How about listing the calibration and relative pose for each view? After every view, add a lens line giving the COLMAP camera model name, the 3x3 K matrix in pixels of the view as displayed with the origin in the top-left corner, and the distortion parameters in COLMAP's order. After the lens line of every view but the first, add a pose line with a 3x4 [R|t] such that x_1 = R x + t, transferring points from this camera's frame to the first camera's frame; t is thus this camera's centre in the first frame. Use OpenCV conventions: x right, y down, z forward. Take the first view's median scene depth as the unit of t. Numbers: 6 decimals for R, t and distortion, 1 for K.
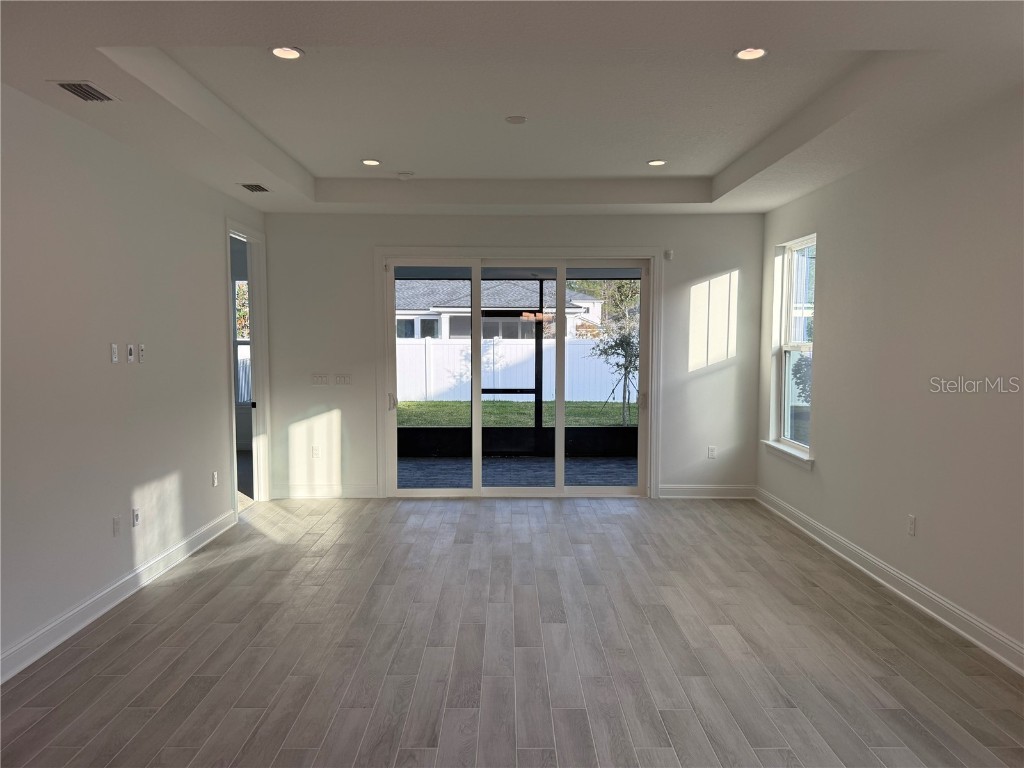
lens RADIAL K [[723.4, 0, 508.5], [0, 723.4, 385.5], [0, 0, 1]] dist [0.000572, -0.011053]
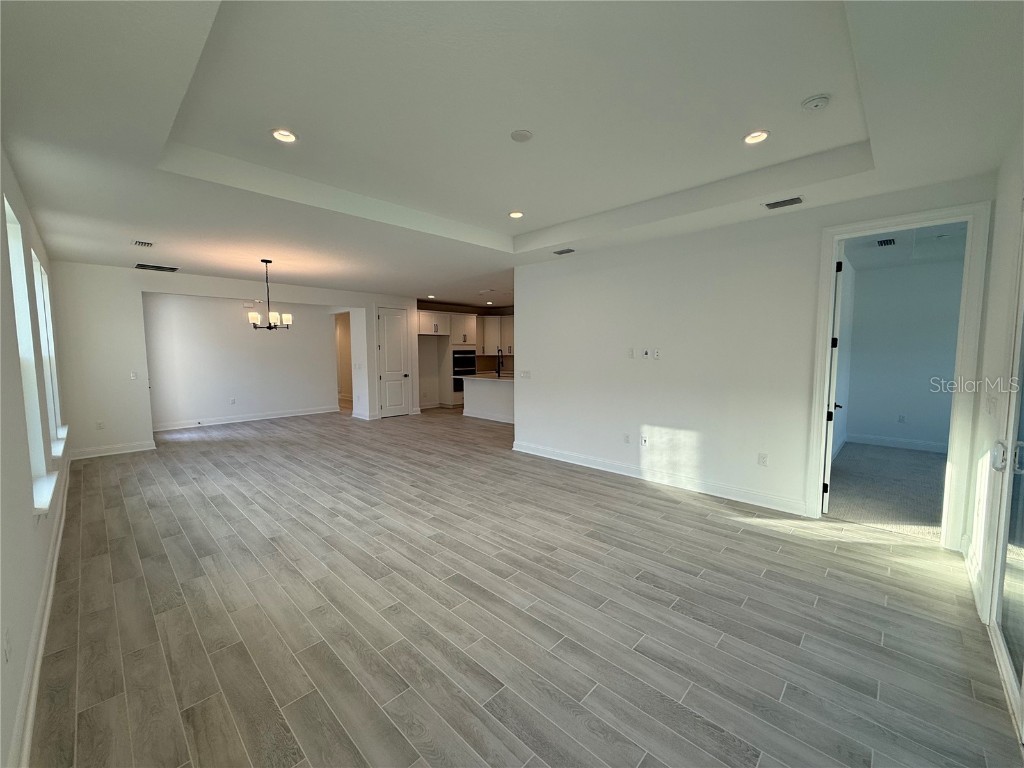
lens RADIAL K [[409.7, 0, 506.4], [0, 409.7, 383.1], [0, 0, 1]] dist [0.001134, 0.000035]
pose [[-0.701466, 0.063639, -0.709856, 0.582699], [-0.042500, 0.990498, 0.130796, -0.107652], [0.711435, 0.121918, -0.692096, 1.785342]]
